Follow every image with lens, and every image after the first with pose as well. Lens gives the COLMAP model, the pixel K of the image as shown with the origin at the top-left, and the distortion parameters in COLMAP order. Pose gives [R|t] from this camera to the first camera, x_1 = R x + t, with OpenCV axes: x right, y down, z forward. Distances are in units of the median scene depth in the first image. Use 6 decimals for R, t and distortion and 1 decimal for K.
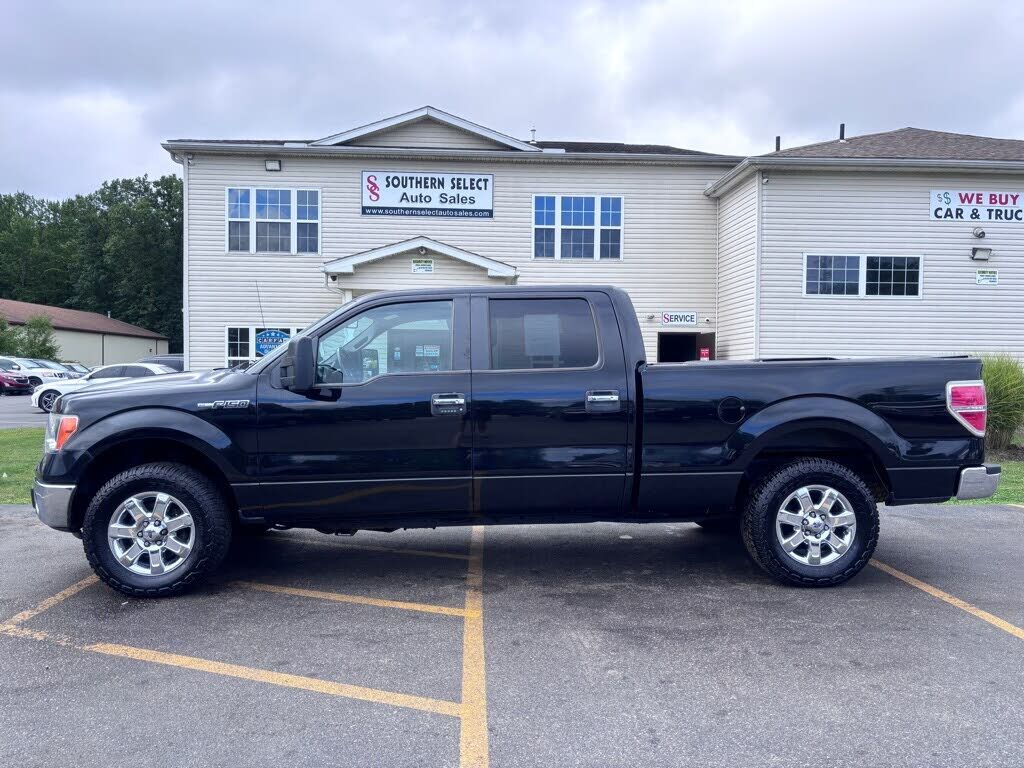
lens RADIAL K [[761.1, 0, 510.6], [0, 761.1, 380.8], [0, 0, 1]] dist [0.037721, -0.046536]
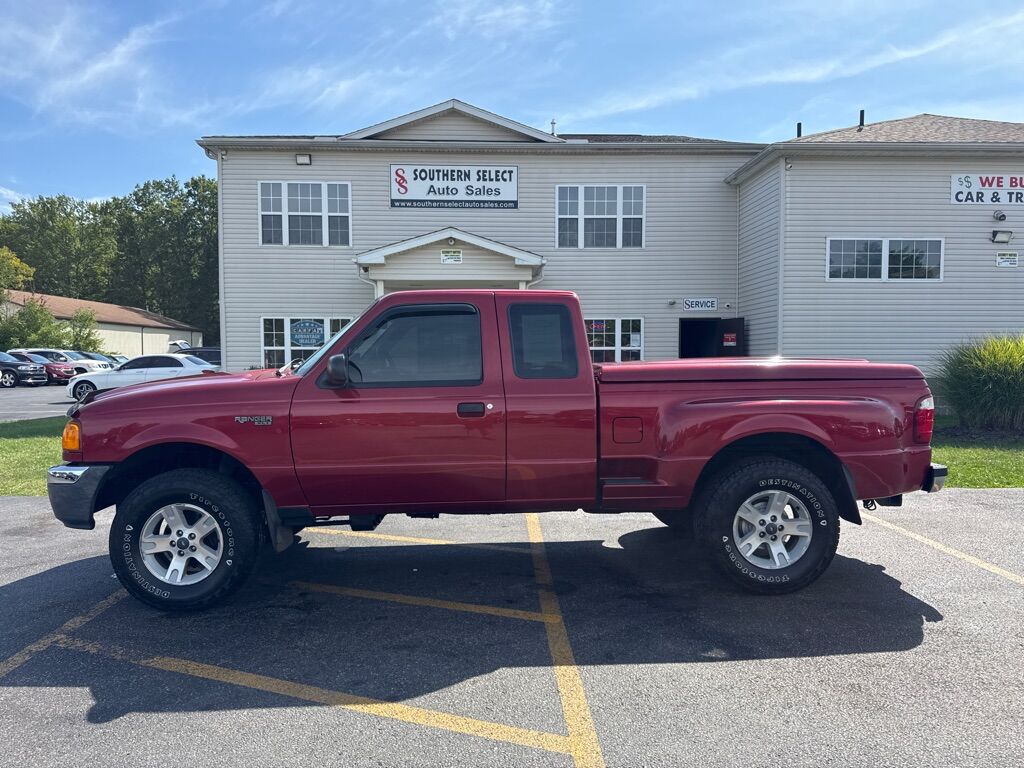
lens RADIAL K [[710.5, 0, 511.5], [0, 710.5, 383.7], [0, 0, 1]] dist [0.073118, -0.103659]
pose [[0.999830, -0.010662, -0.015020, -0.019818], [0.011015, 0.999660, 0.023618, -0.000501], [0.014763, -0.023780, 0.999608, 0.032248]]
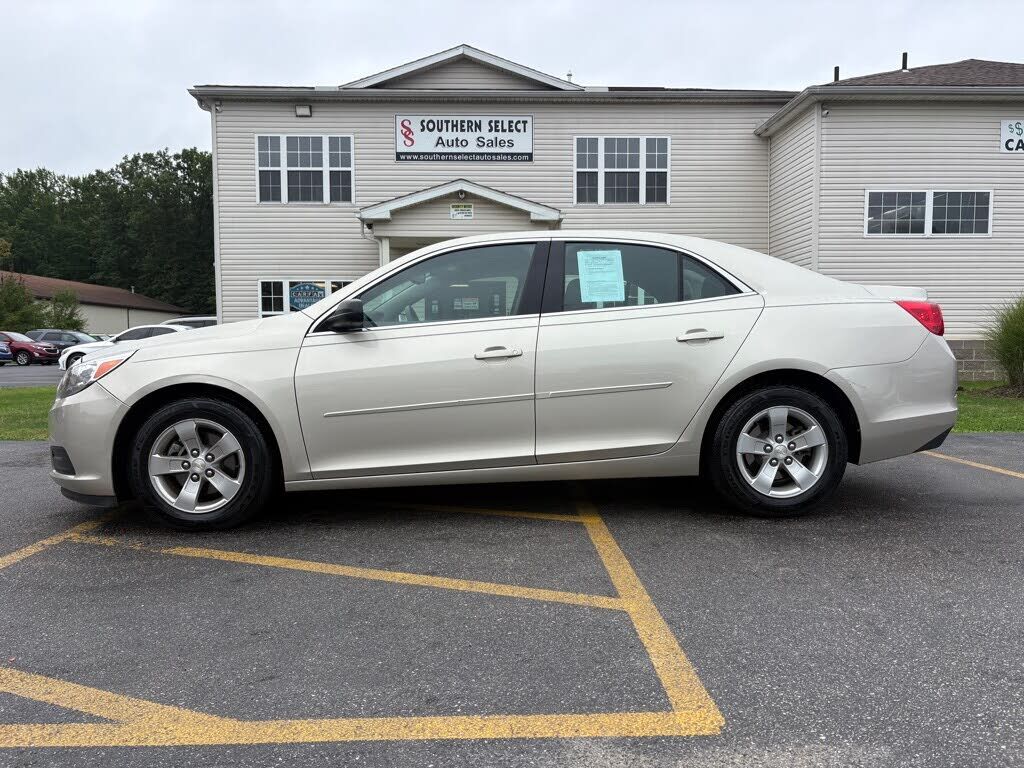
lens RADIAL K [[765.4, 0, 513.9], [0, 765.4, 385.9], [0, 0, 1]] dist [0.016377, -0.018395]
pose [[0.999662, -0.011531, -0.023307, -0.027731], [0.012476, 0.999090, 0.040796, 0.027175], [0.022816, -0.041073, 0.998896, 0.030027]]
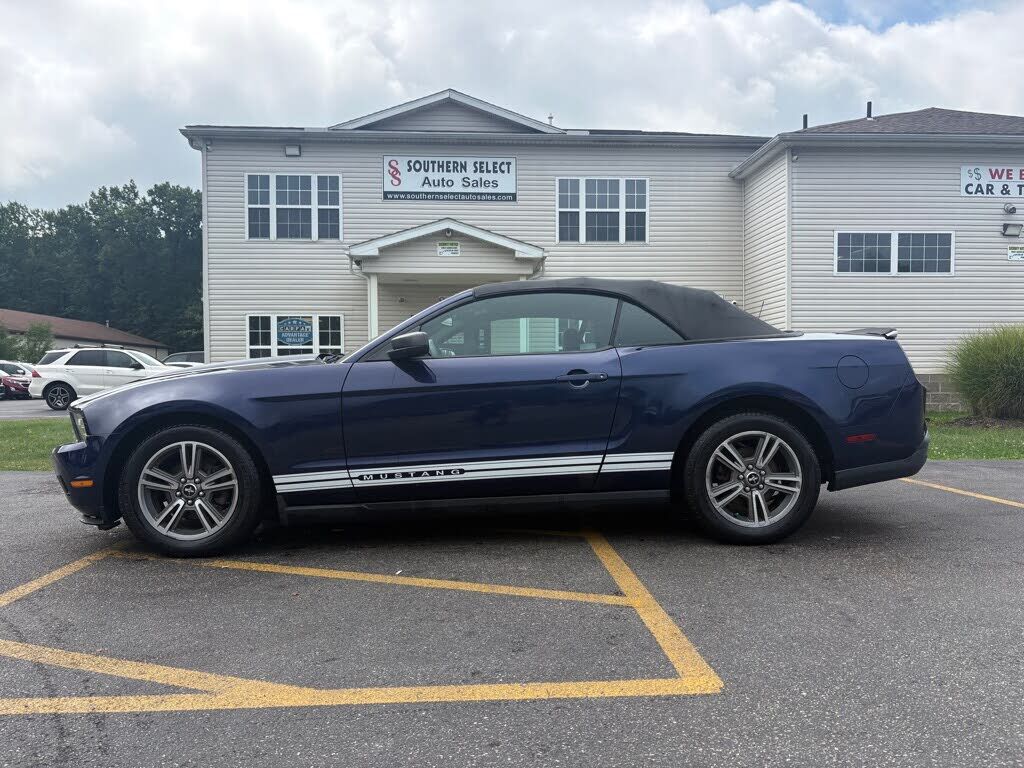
lens RADIAL K [[766.6, 0, 515.8], [0, 766.6, 390.2], [0, 0, 1]] dist [0.011126, -0.005593]
pose [[0.999874, -0.013174, 0.008872, -0.036131], [0.013160, 0.999912, 0.001659, 0.028463], [-0.008893, -0.001542, 0.999959, 0.008673]]
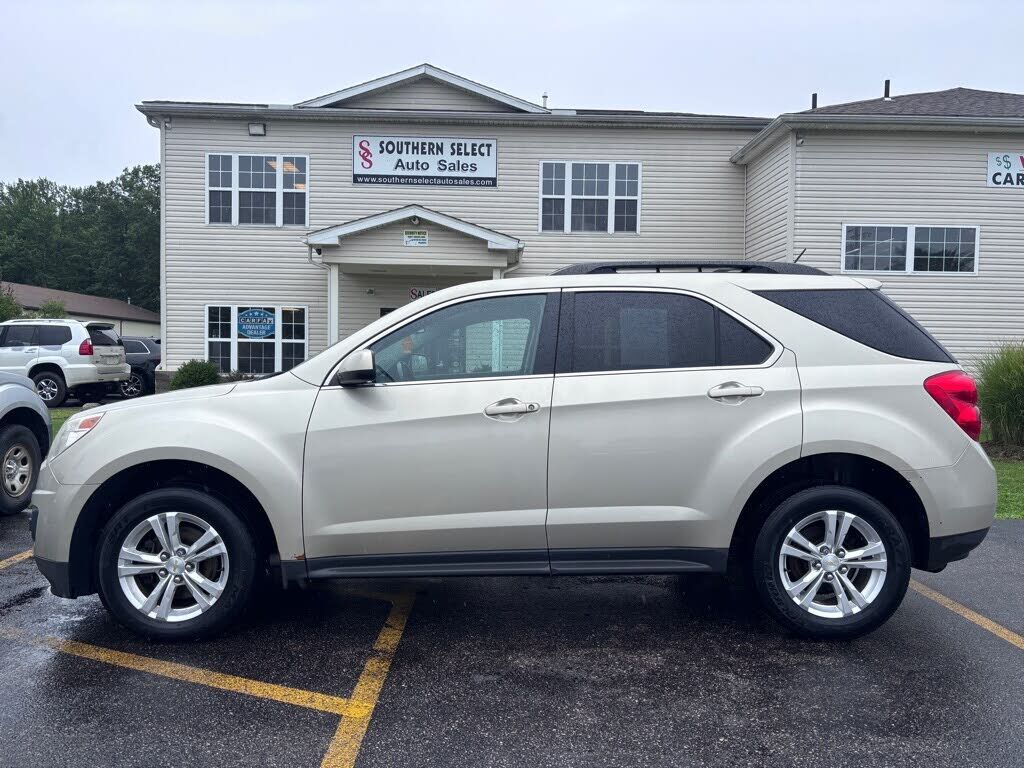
lens RADIAL K [[762.3, 0, 511.1], [0, 762.3, 377.8], [0, 0, 1]] dist [0.033750, -0.045786]
pose [[0.999553, 0.006734, -0.029119, 0.022540], [-0.006449, 0.999931, 0.009861, 0.005021], [0.029183, -0.009669, 0.999527, 0.087562]]
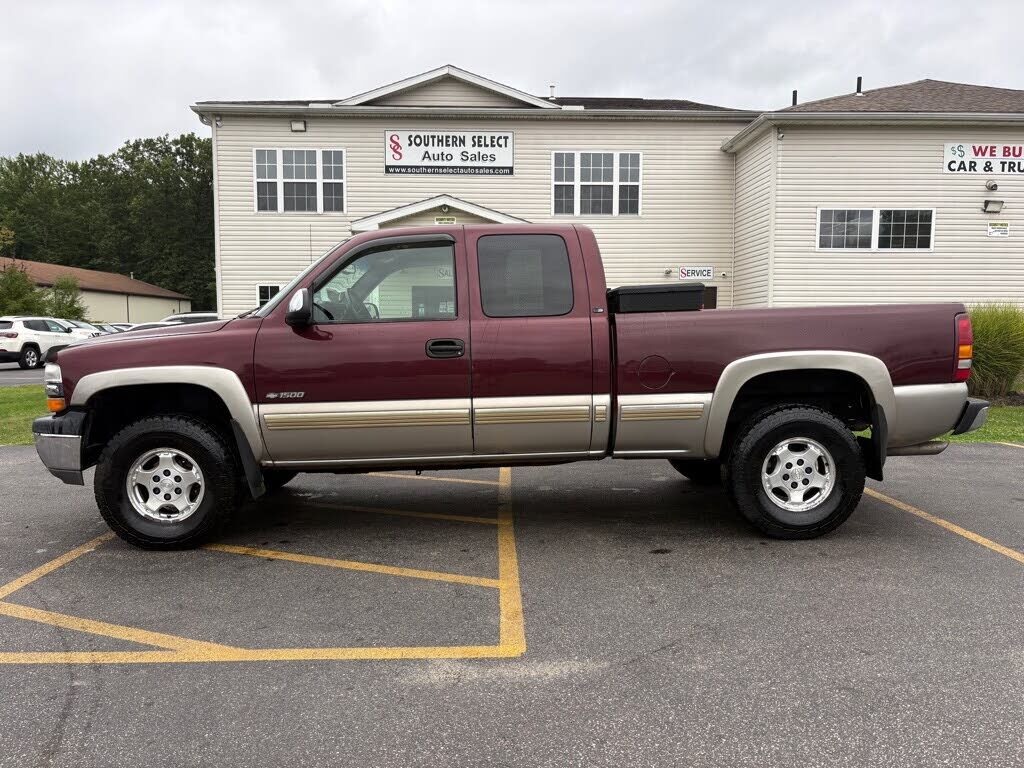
lens RADIAL K [[765.6, 0, 515.3], [0, 765.6, 386.7], [0, 0, 1]] dist [0.011816, -0.011622]
pose [[0.999785, -0.006078, -0.019810, -0.001969], [0.007296, 0.998050, 0.061991, 0.005152], [0.019395, -0.062122, 0.997880, -0.040021]]
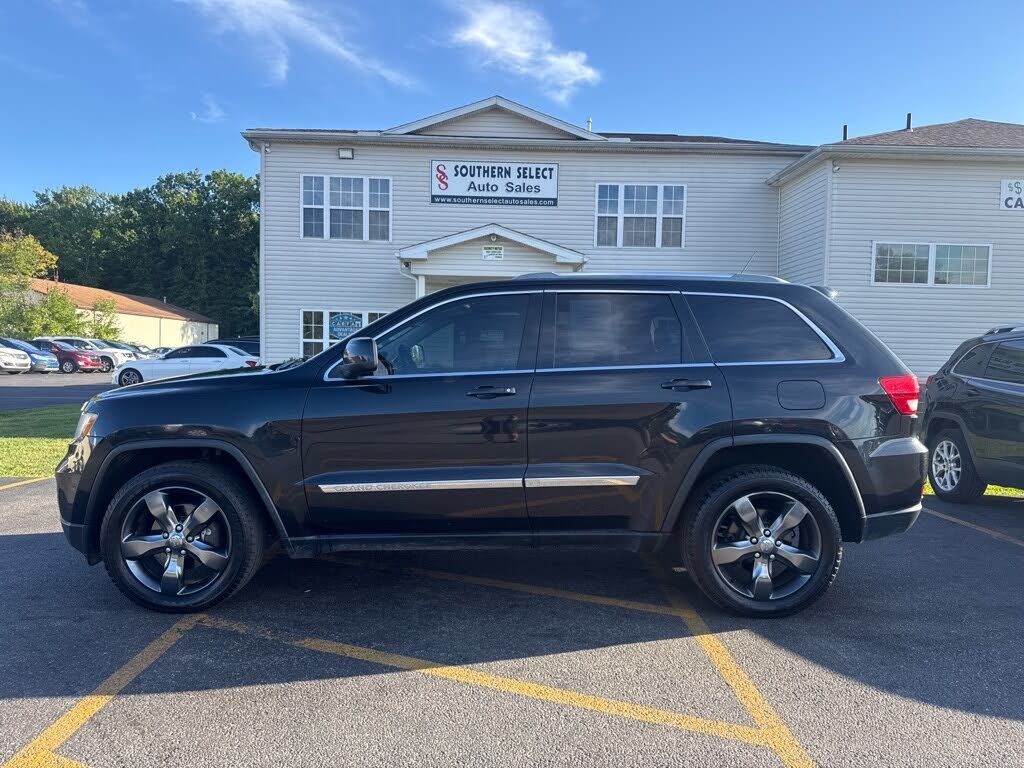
lens RADIAL K [[708.2, 0, 505.0], [0, 708.2, 385.9], [0, 0, 1]] dist [0.059309, -0.072596]
pose [[0.999330, 0.013077, -0.034172, -0.058161], [-0.012102, 0.999518, 0.028605, 0.001838], [0.034530, -0.028172, 0.999007, 0.032345]]
